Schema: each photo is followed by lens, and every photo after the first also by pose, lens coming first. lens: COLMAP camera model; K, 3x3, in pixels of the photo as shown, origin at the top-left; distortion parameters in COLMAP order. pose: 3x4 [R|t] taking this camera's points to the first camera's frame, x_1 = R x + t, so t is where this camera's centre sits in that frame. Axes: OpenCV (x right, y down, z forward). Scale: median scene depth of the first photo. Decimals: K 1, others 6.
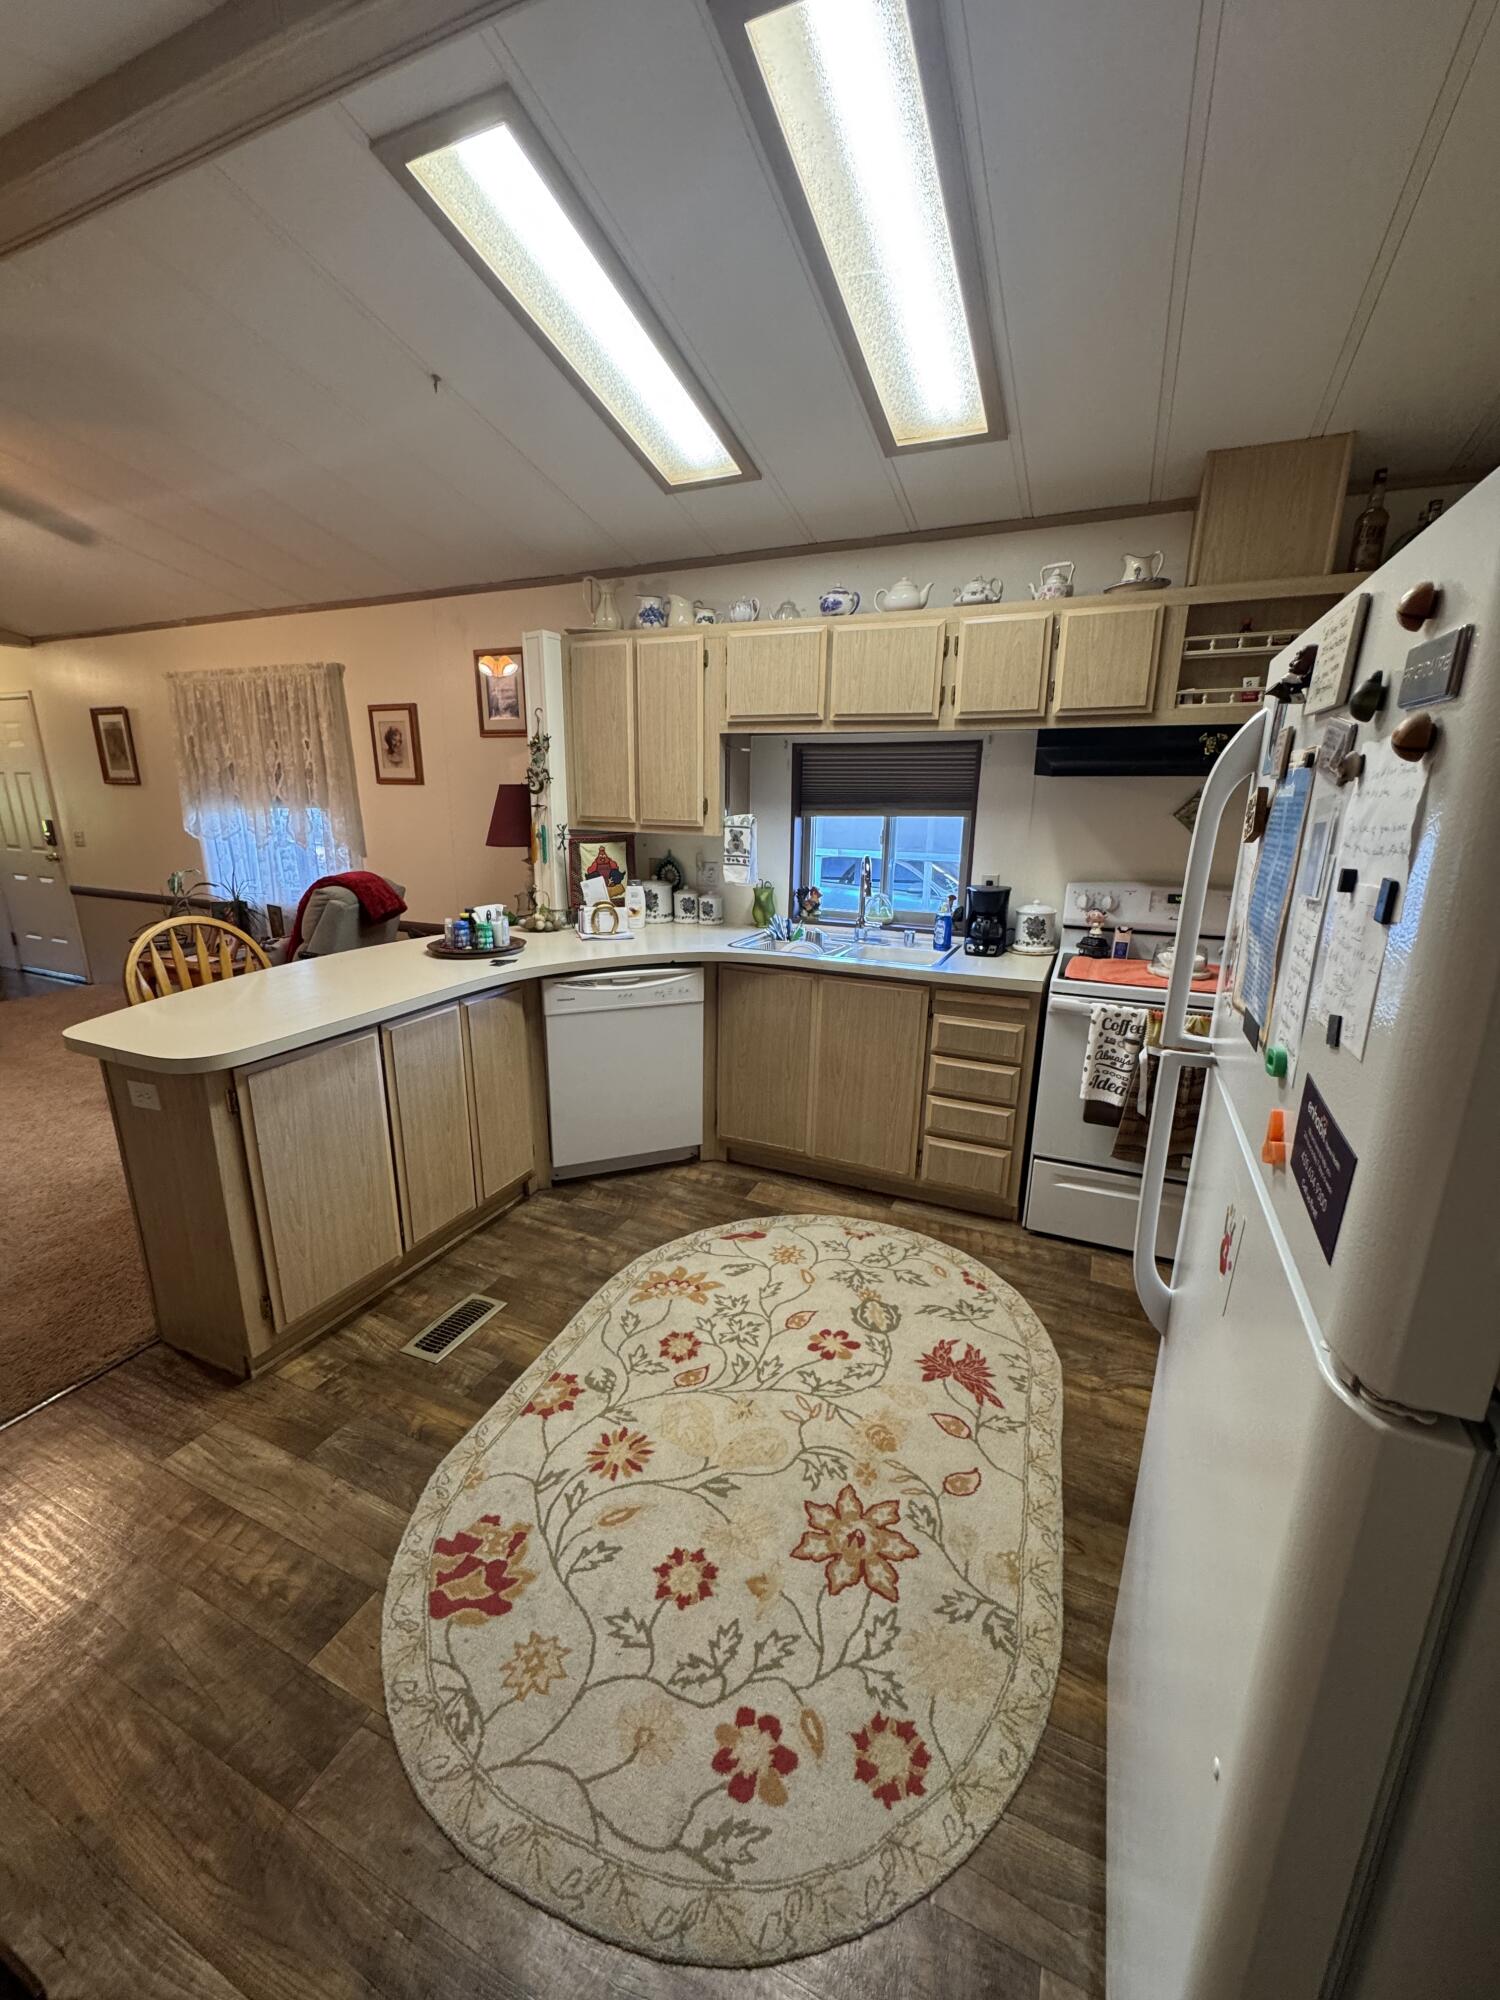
lens RADIAL K [[795.0, 0, 749.7], [0, 795.0, 1000.3], [0, 0, 1]] dist [-0.005891, 0.001113]
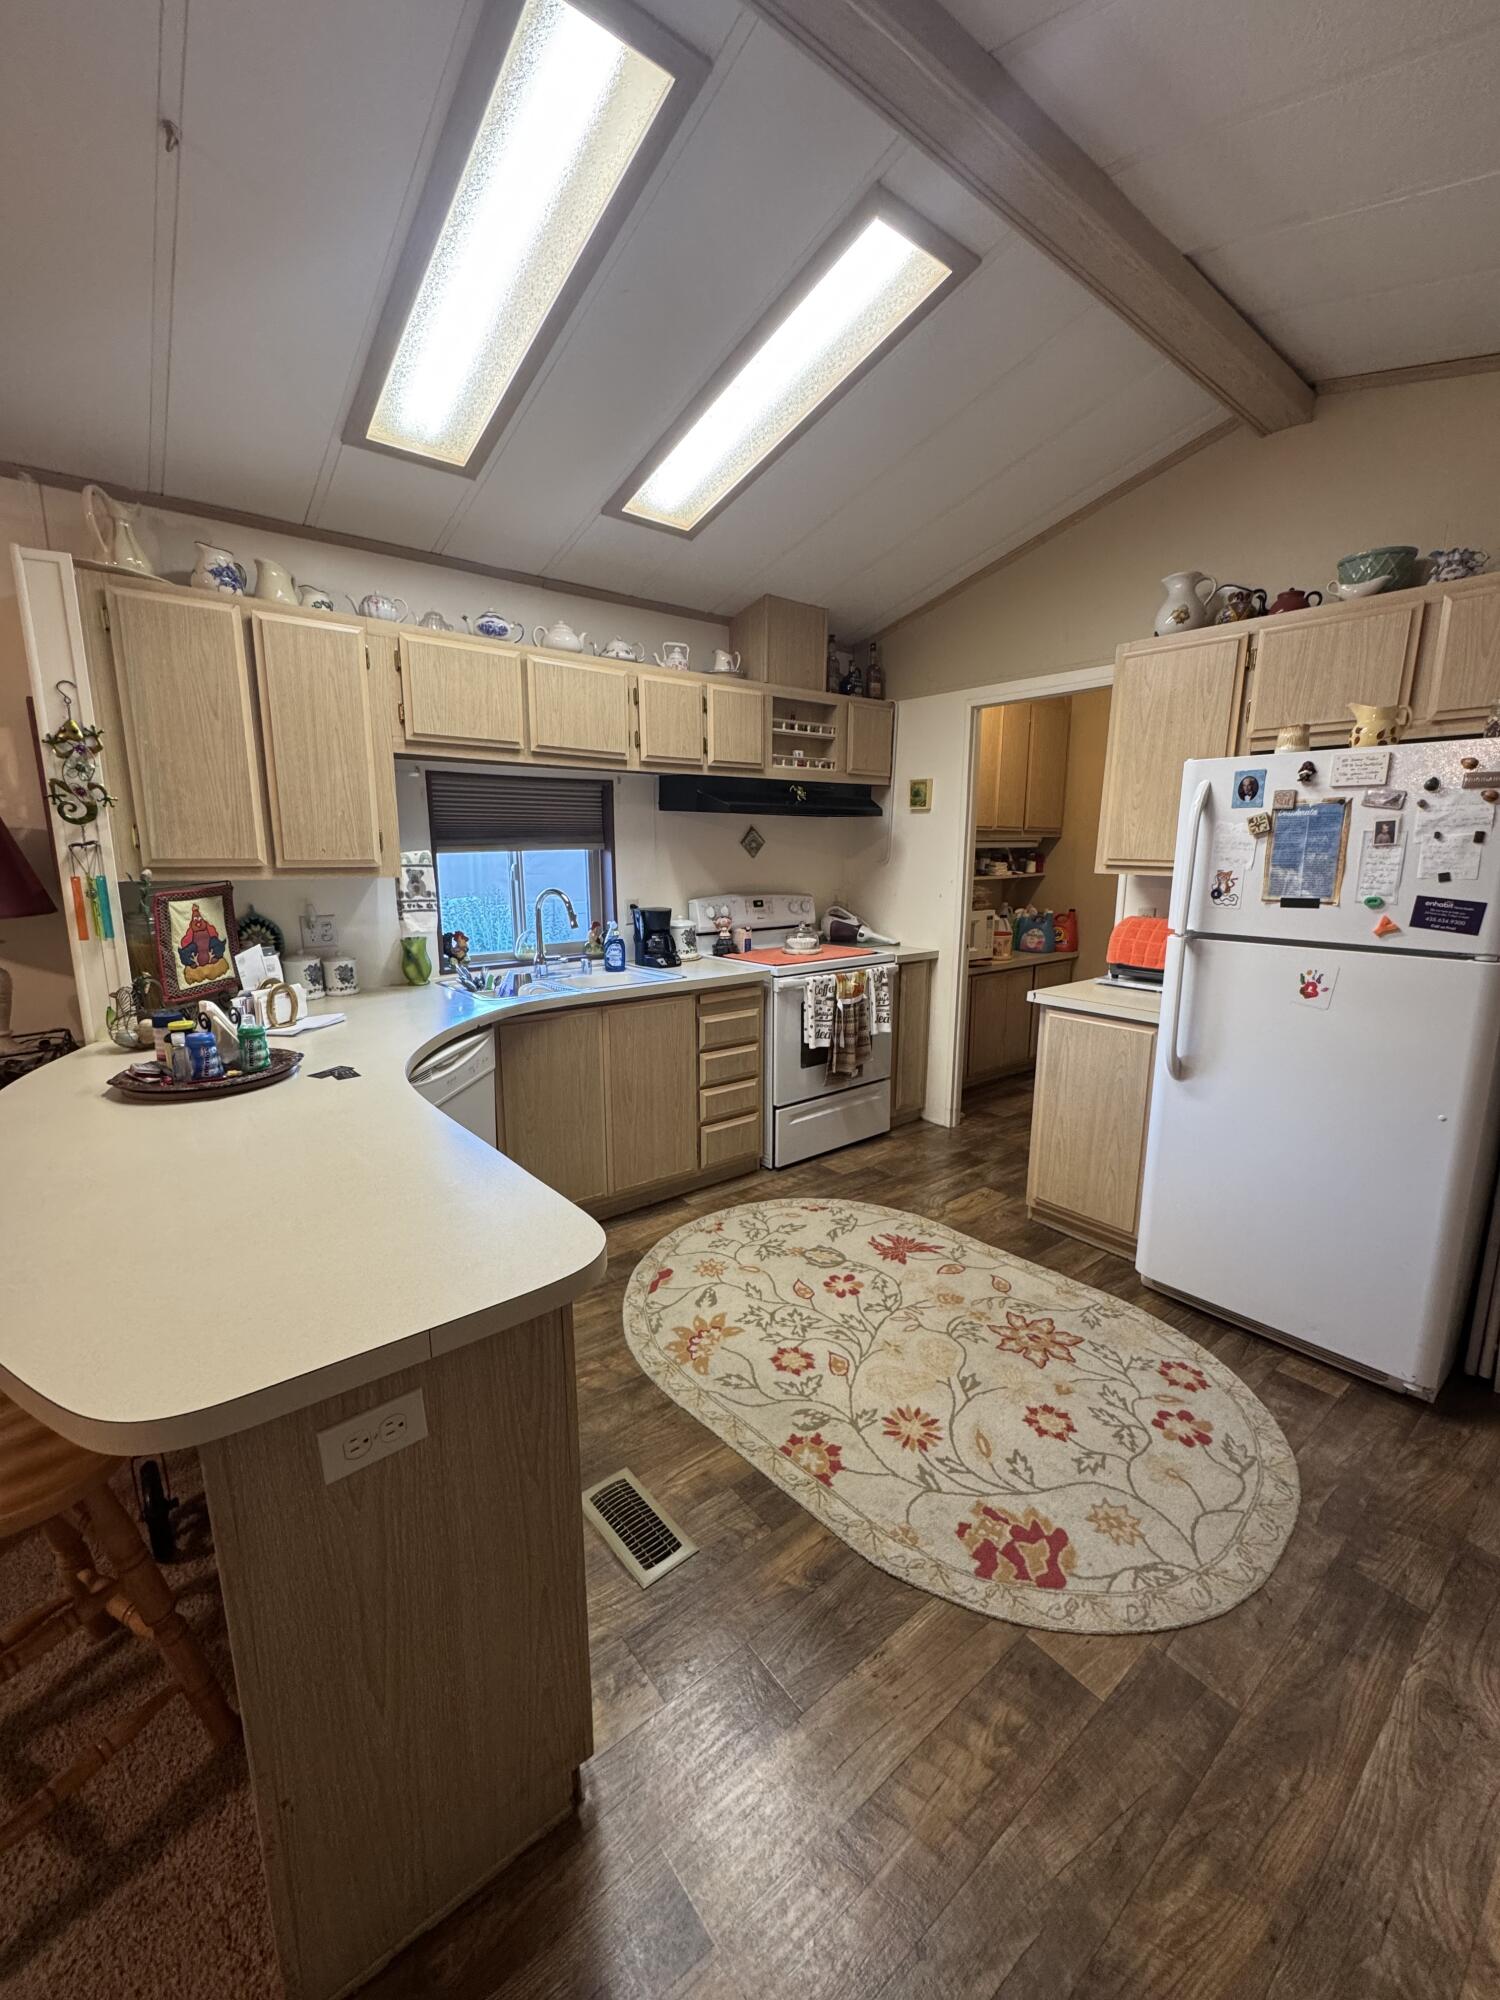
lens RADIAL K [[795.0, 0, 747.6], [0, 795.0, 1003.5], [0, 0, 1]] dist [-0.005891, 0.001113]
pose [[0.456655, -0.182515, 0.870721, -0.872801], [0.231130, 0.969462, 0.081994, -0.096181], [-0.859096, 0.163807, 0.484894, 0.465419]]
